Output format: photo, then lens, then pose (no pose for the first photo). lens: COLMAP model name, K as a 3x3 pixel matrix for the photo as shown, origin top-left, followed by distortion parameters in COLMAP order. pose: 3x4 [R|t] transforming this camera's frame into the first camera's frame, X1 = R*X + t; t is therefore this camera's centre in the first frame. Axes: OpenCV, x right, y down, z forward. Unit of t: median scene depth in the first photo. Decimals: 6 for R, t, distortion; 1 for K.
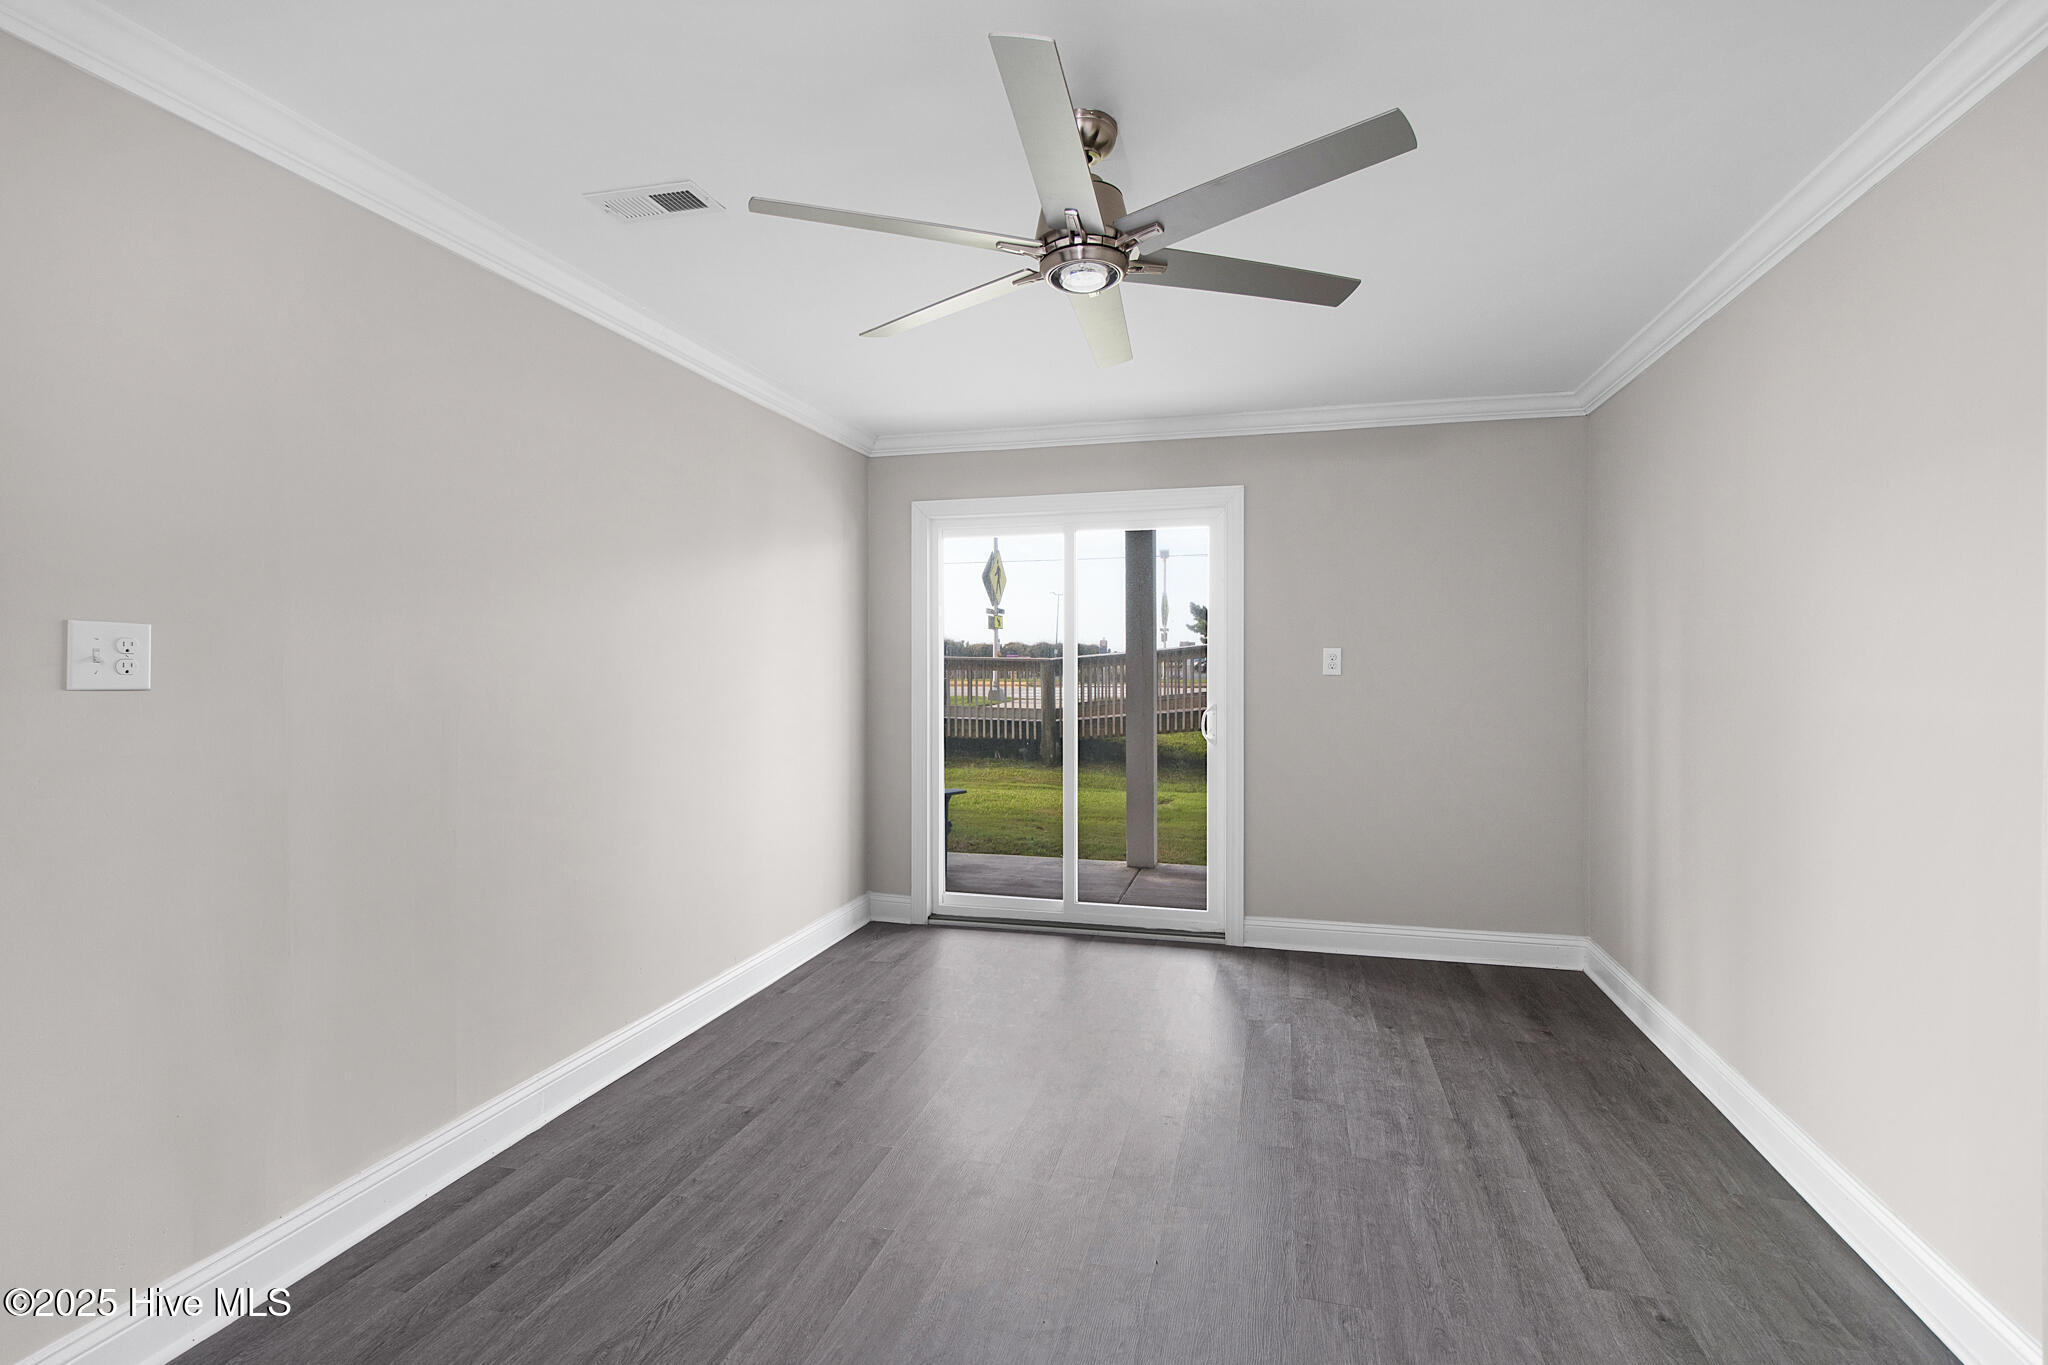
lens RADIAL K [[951.1, 0, 1027.5], [0, 951.1, 651.5], [0, 0, 1]] dist [0.004163, -0.006749]
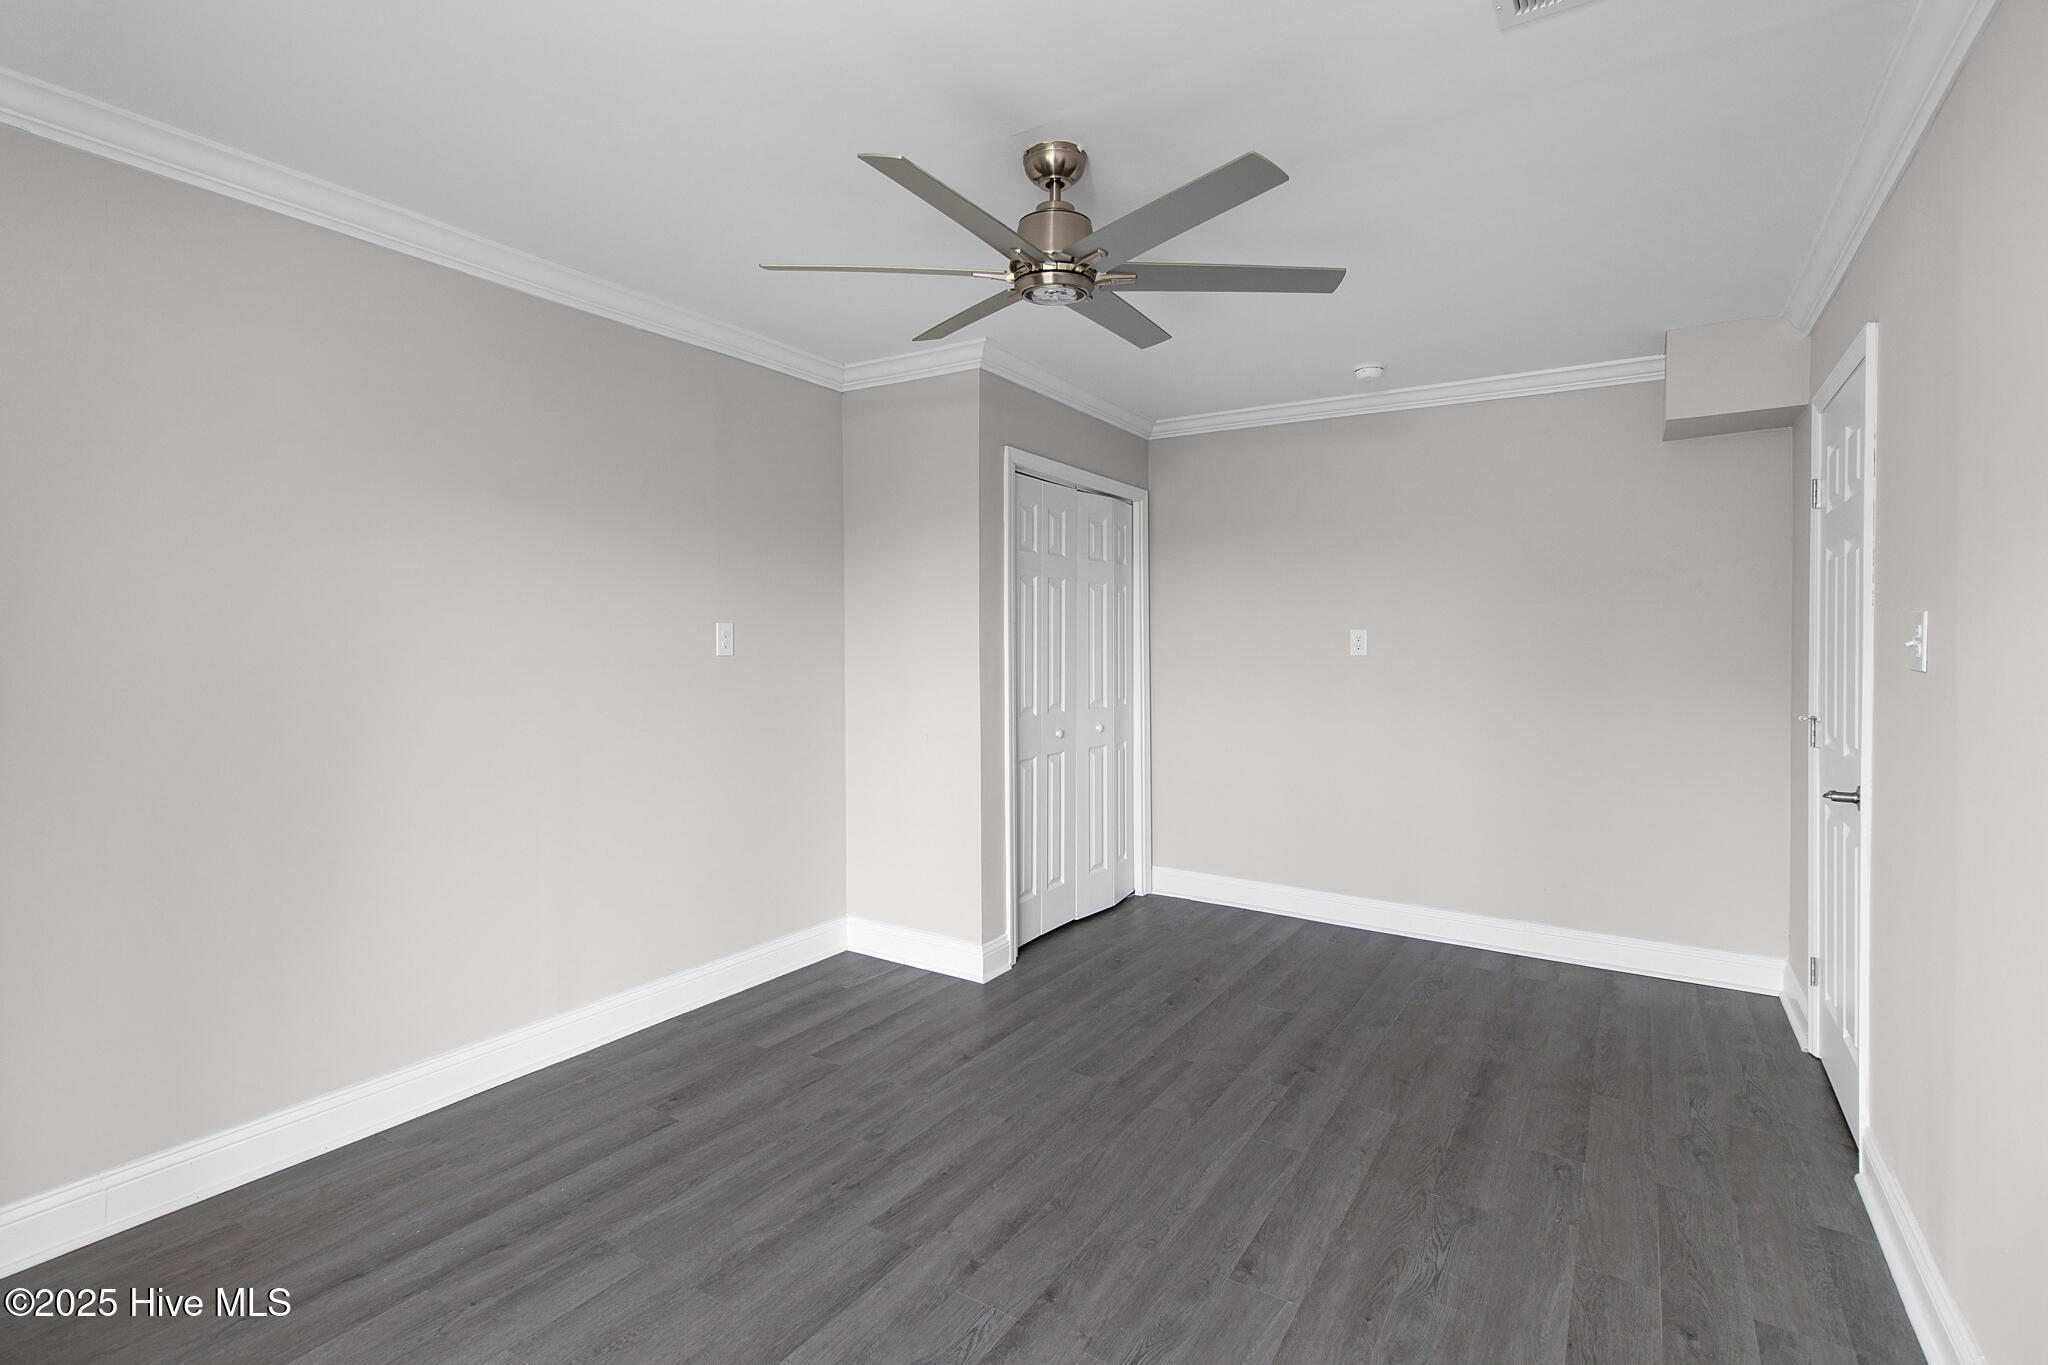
lens RADIAL K [[951.1, 0, 1027.5], [0, 951.1, 651.5], [0, 0, 1]] dist [0.004163, -0.006749]
pose [[-0.955115, -0.008762, 0.296106, -0.222985], [-0.008246, 0.999962, 0.002993, 0.019131], [-0.296121, 0.000417, -0.955150, 1.931855]]
